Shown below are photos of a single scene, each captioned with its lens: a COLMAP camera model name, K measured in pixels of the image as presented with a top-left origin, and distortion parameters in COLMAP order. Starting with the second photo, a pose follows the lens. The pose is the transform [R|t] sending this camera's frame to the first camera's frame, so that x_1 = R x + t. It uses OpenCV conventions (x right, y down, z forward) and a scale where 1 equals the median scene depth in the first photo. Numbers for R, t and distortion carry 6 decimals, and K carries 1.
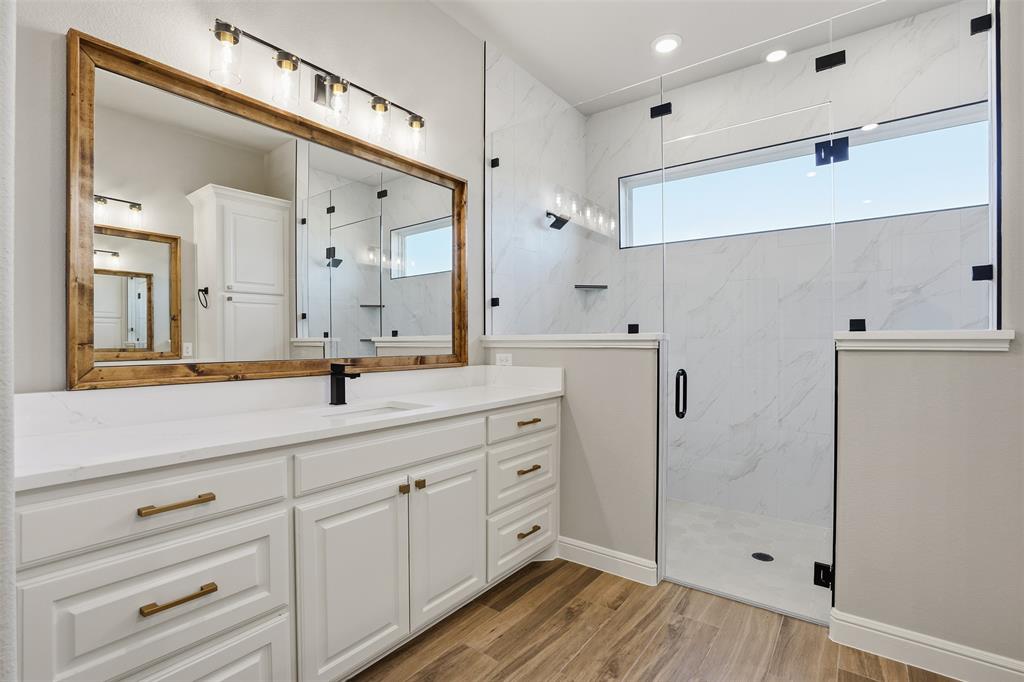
lens RADIAL K [[475.2, 0, 514.2], [0, 475.2, 339.1], [0, 0, 1]] dist [-0.055844, 0.016760]
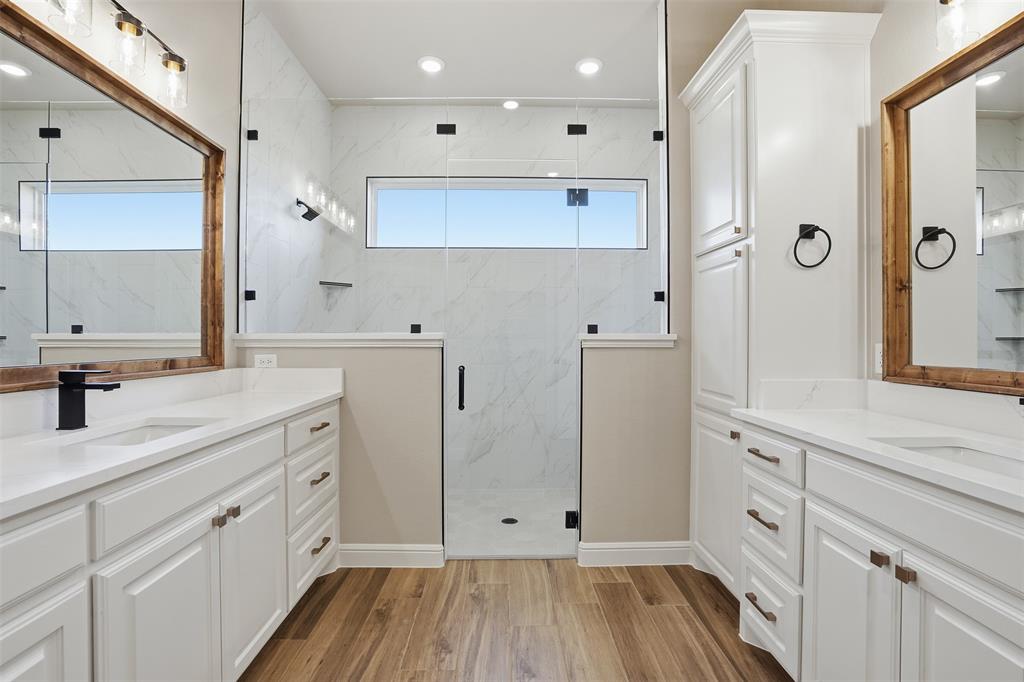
lens RADIAL K [[475.2, 0, 512.7], [0, 475.2, 336.9], [0, 0, 1]] dist [-0.055844, 0.016760]
pose [[0.785600, 0.006987, 0.618696, -0.239592], [-0.004251, 0.999974, -0.005895, 0.001673], [-0.618721, 0.002001, 0.785608, 0.041935]]
